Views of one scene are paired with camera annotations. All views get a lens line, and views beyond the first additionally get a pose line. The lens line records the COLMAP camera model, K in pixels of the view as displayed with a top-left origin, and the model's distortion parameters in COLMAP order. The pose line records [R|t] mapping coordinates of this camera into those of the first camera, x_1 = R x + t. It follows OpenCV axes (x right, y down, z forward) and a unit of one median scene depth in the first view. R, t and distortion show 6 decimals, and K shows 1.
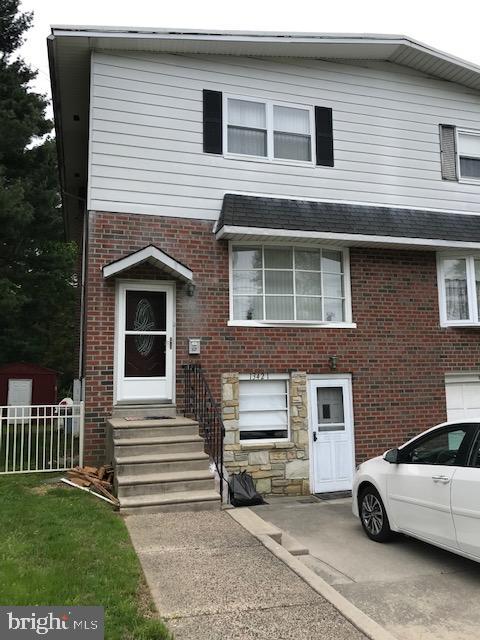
lens RADIAL K [[538.8, 0, 240.0], [0, 538.8, 320.0], [0, 0, 1]] dist [0.010675, -0.017677]
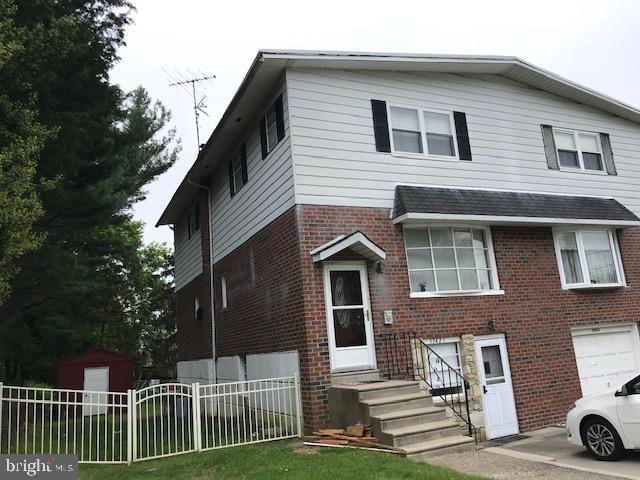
lens RADIAL K [[538.8, 0, 320.0], [0, 538.8, 240.0], [0, 0, 1]] dist [0.010675, -0.017677]
pose [[0.987236, -0.037490, 0.154786, -0.374284], [0.052898, 0.993911, -0.096658, -0.010339], [-0.150220, 0.103613, 0.983208, -0.119737]]
